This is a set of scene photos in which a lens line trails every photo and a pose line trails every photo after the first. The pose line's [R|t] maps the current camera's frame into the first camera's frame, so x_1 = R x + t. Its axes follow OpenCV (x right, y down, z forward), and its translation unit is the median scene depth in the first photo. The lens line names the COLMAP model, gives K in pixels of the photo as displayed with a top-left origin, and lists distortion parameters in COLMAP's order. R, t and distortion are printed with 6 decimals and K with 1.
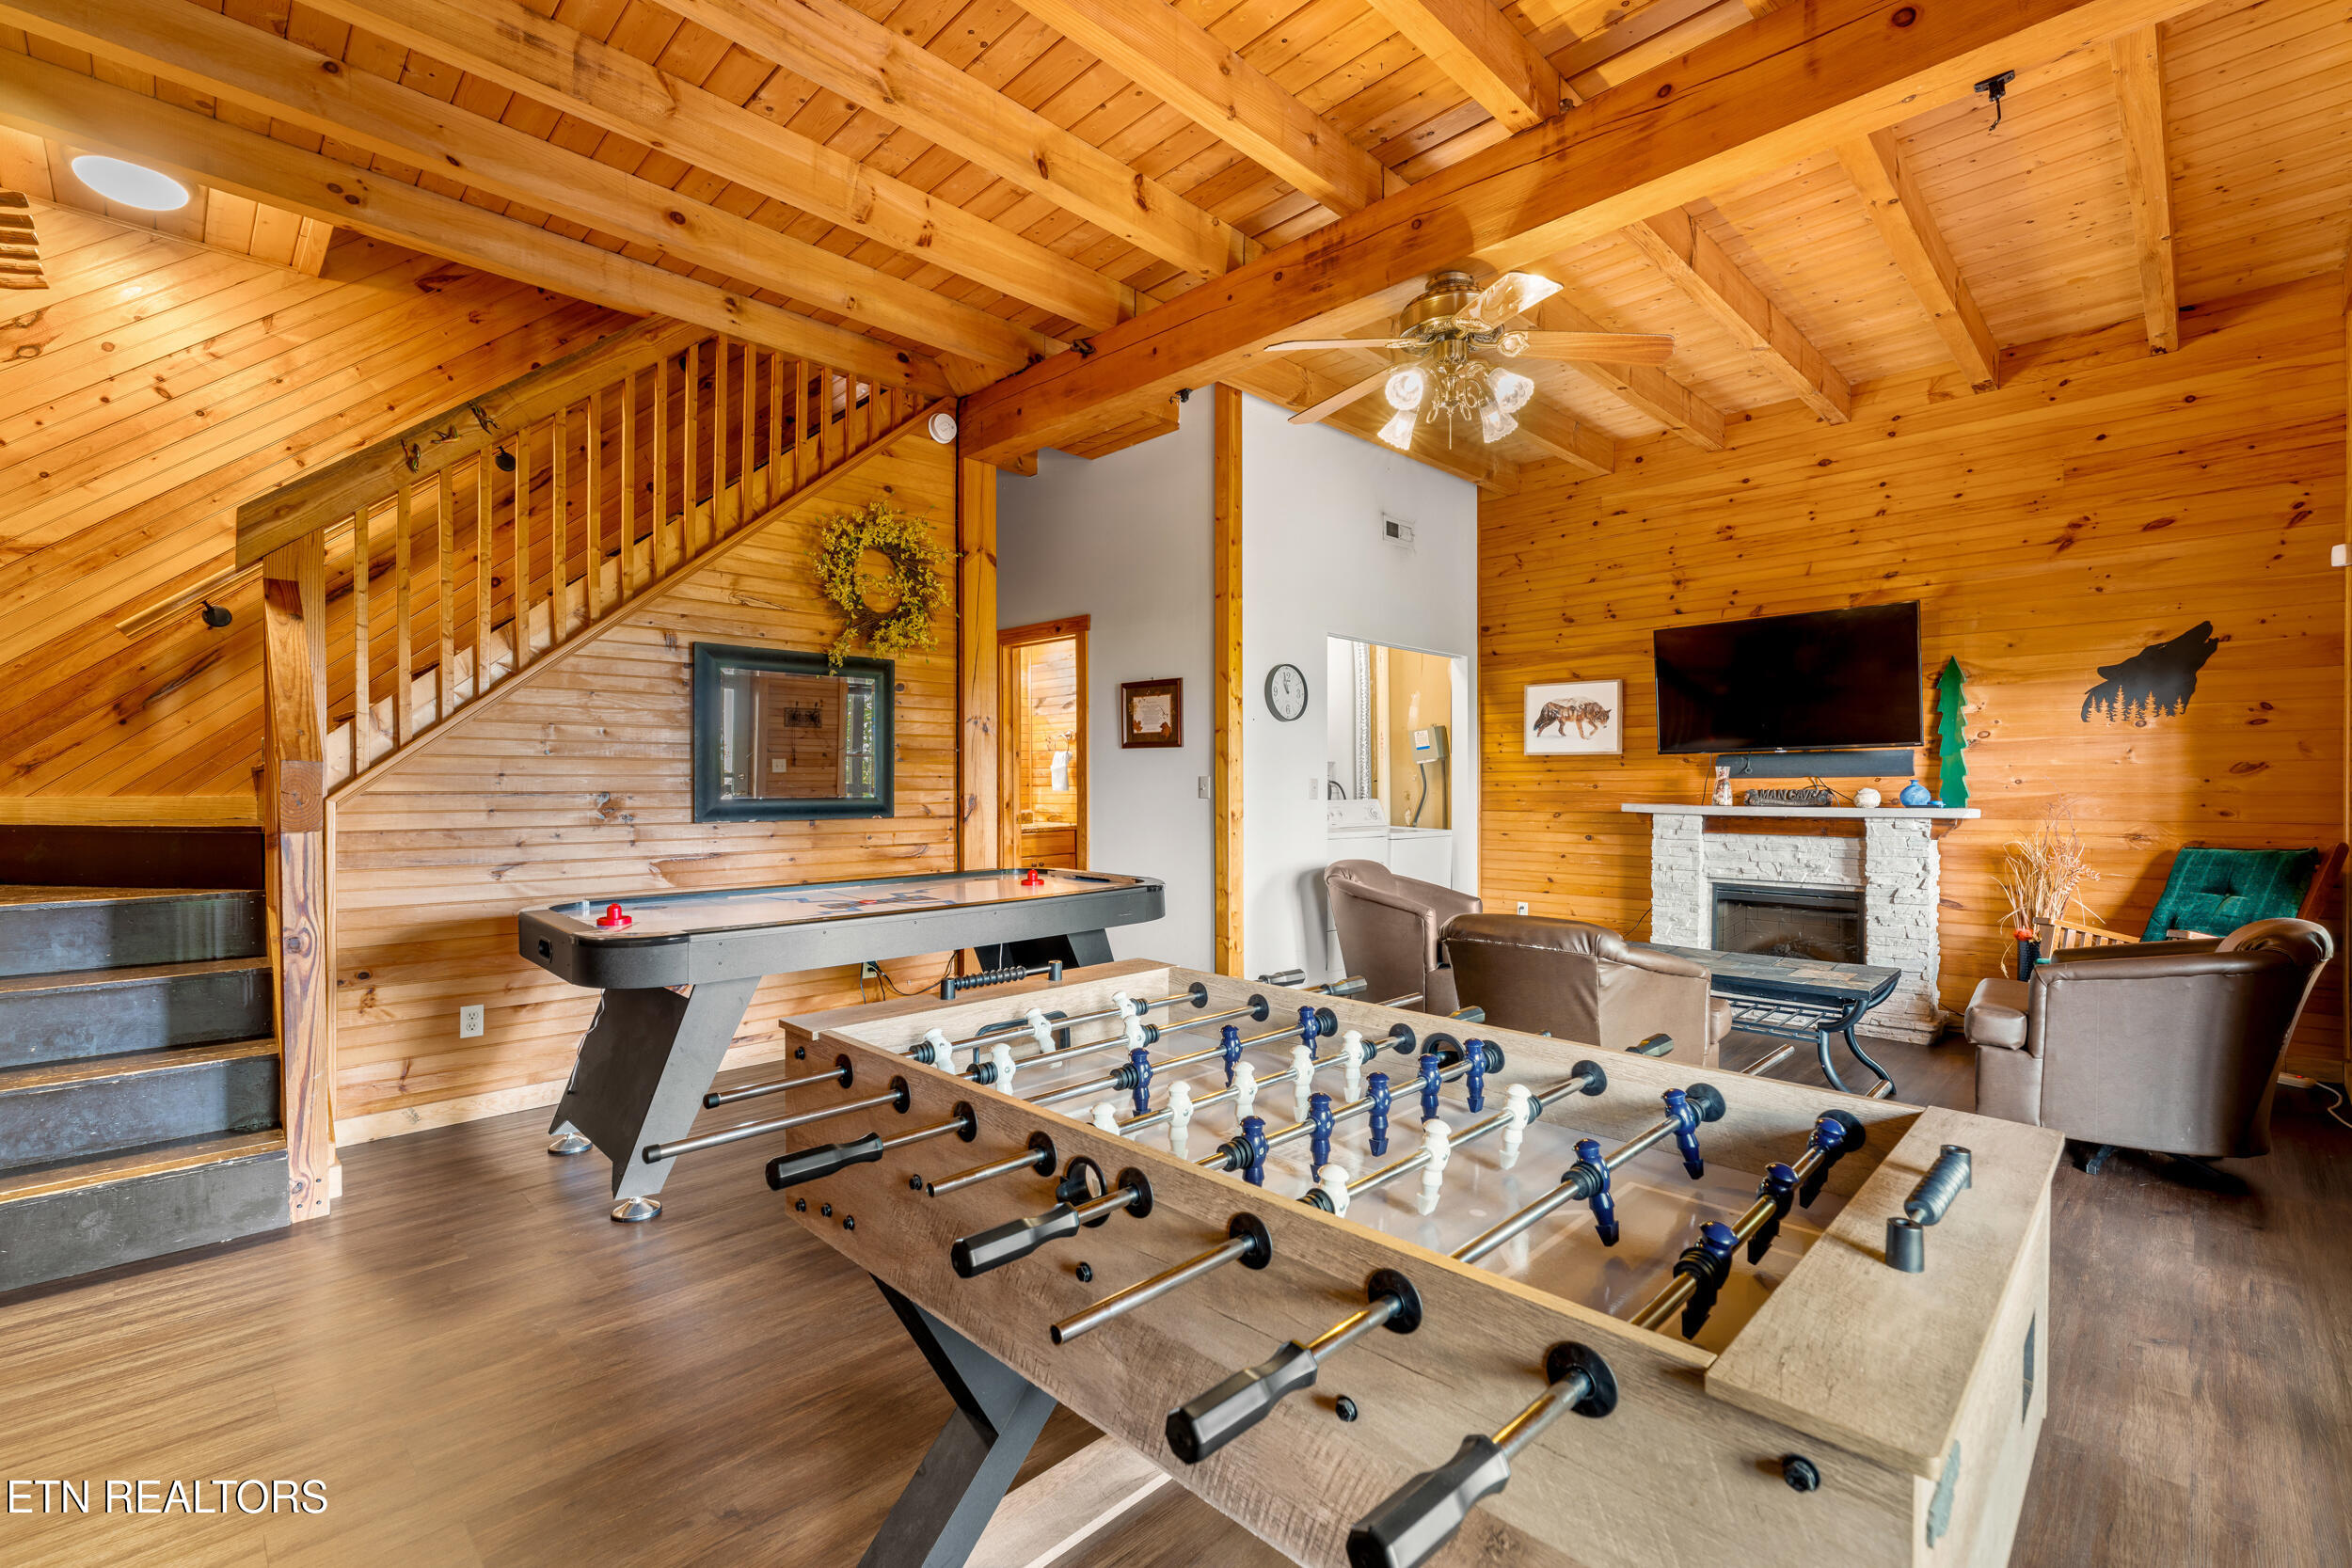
lens RADIAL K [[1013.0, 0, 1171.1], [0, 1013.0, 790.1], [0, 0, 1]] dist [-0.008538, 0.001368]
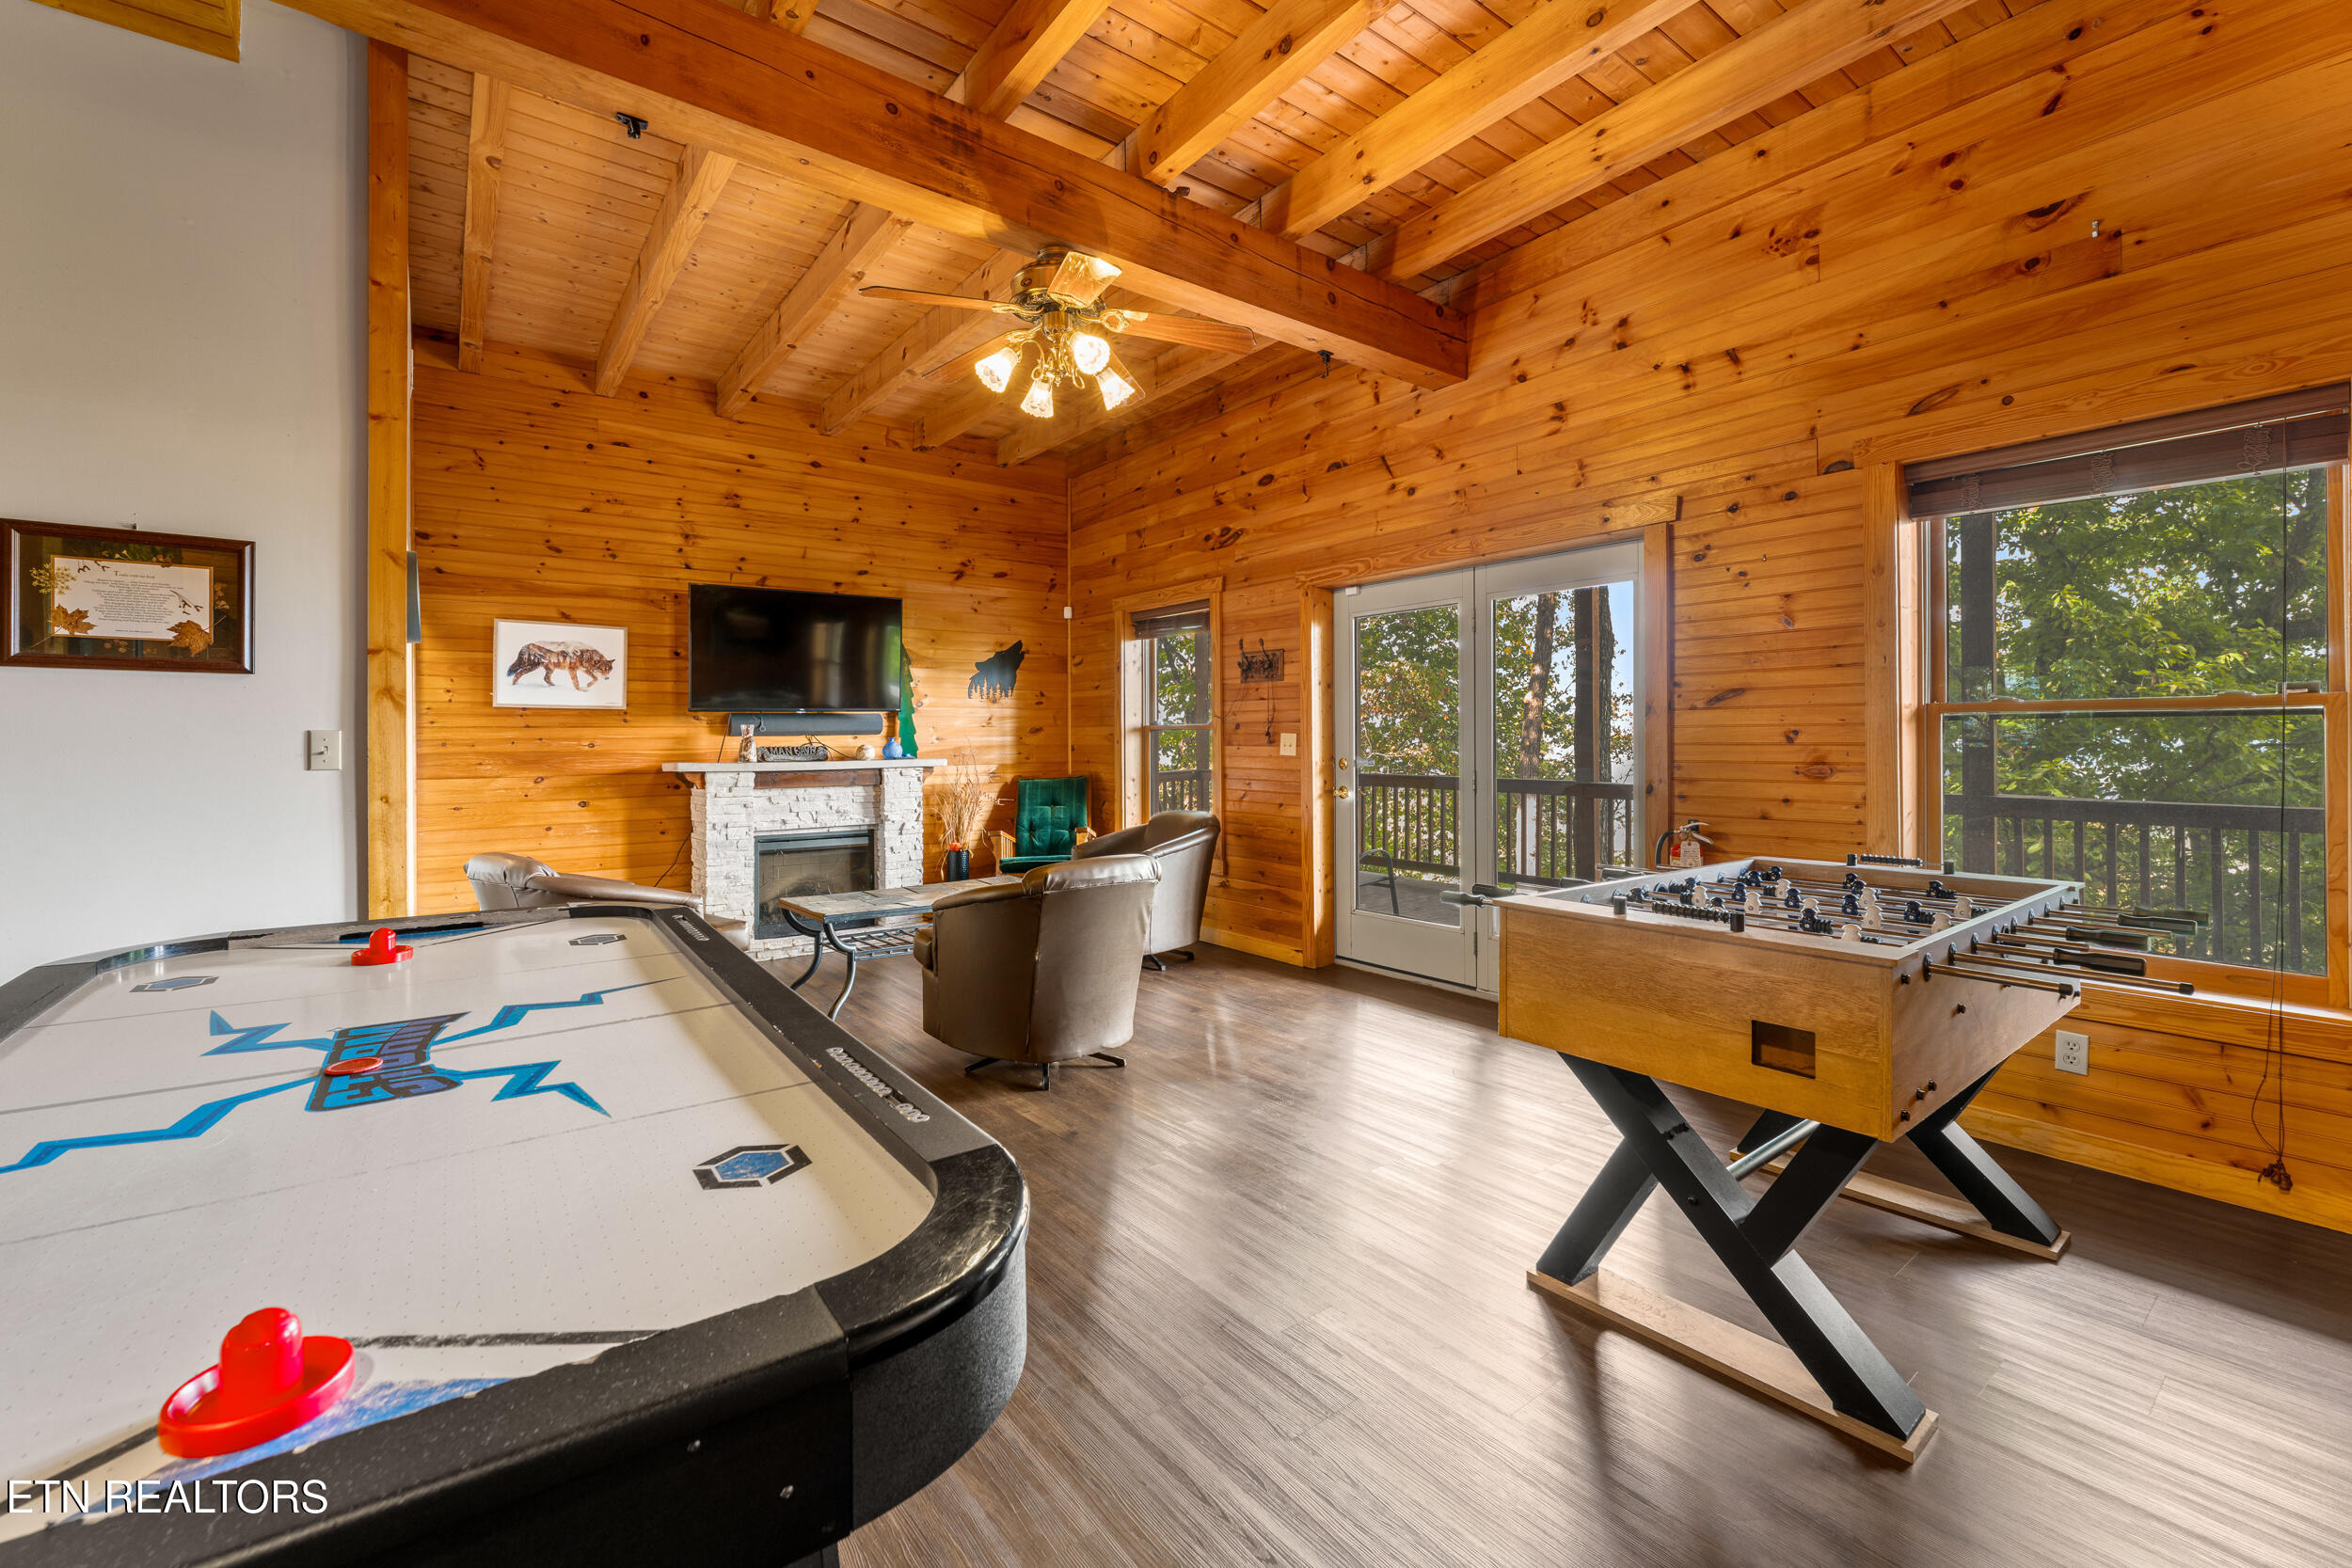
lens RADIAL K [[963.9, 0, 1147.0], [0, 963.9, 740.1], [0, 0, 1]] dist [-0.003944, 0.000122]
pose [[0.141415, -0.003835, 0.989943, -0.424624], [0.009659, 0.999950, 0.002494, -0.006745], [-0.989903, 0.009209, 0.141445, 0.501353]]
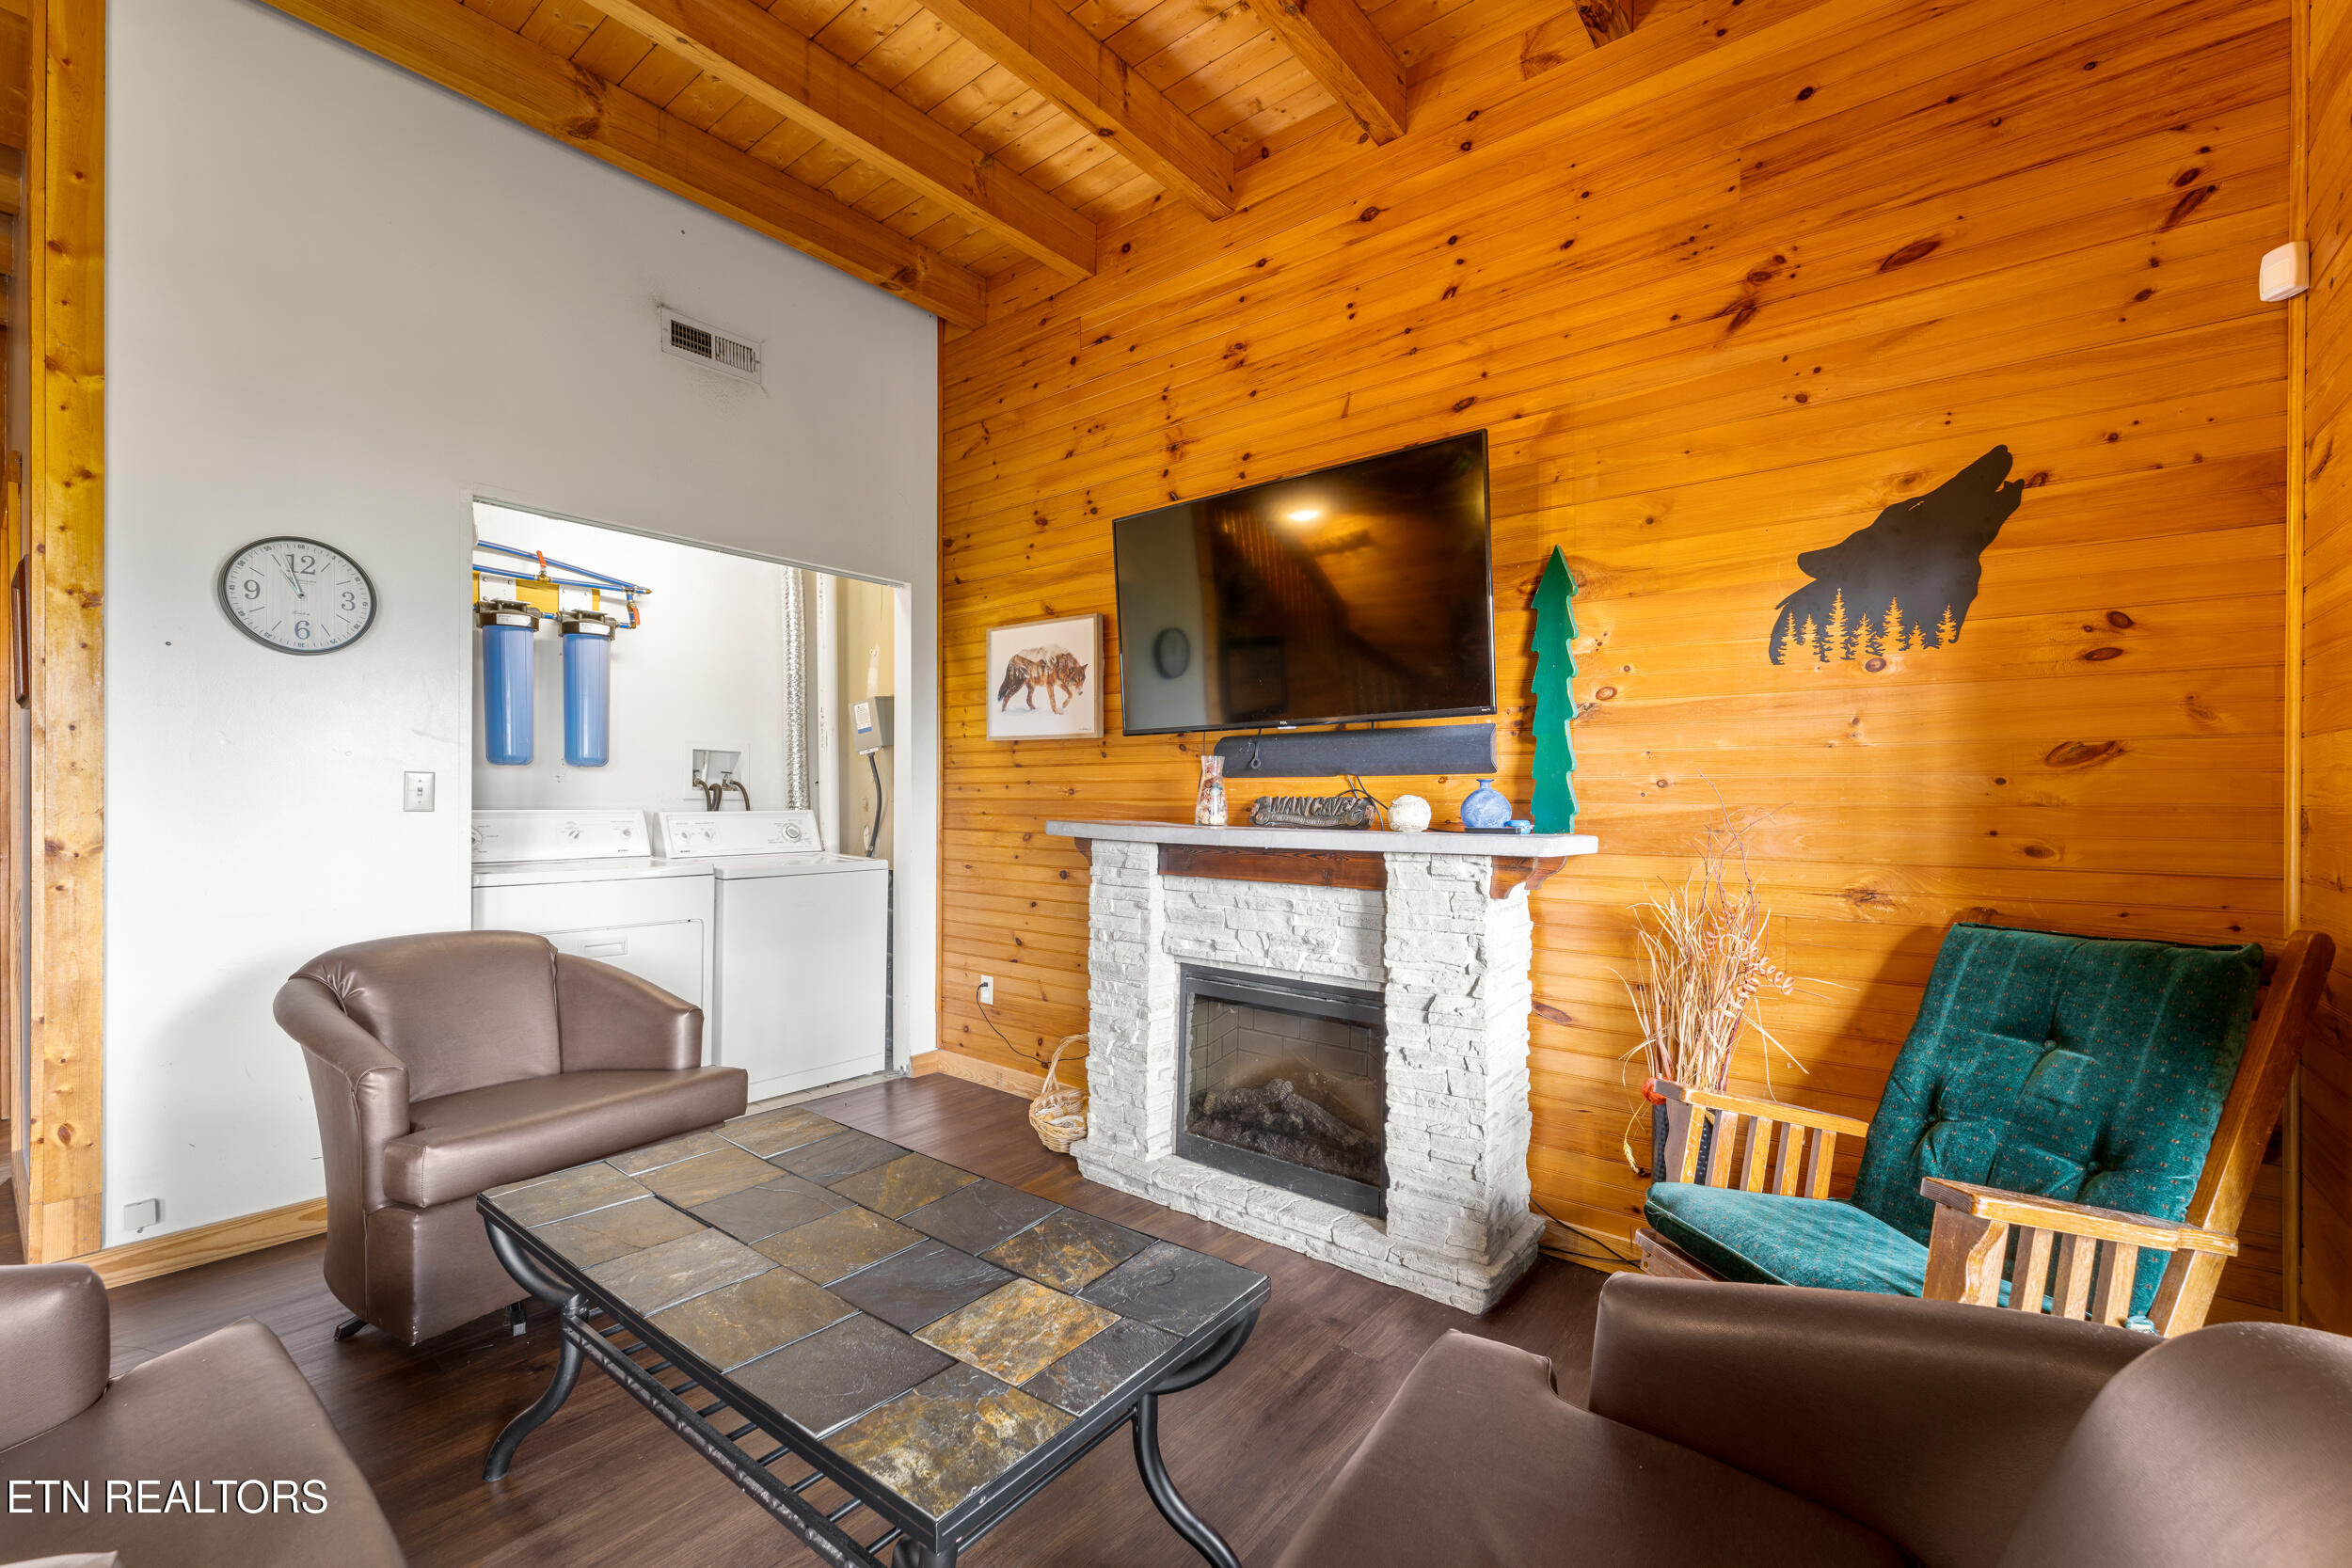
lens RADIAL K [[963.9, 0, 1168.8], [0, 963.9, 796.5], [0, 0, 1]] dist [-0.003944, 0.000122]
pose [[0.993630, 0.005566, 0.112555, 0.512232], [-0.005281, 0.999982, -0.002828, 0.000998], [-0.112568, 0.002215, 0.993642, 0.516048]]
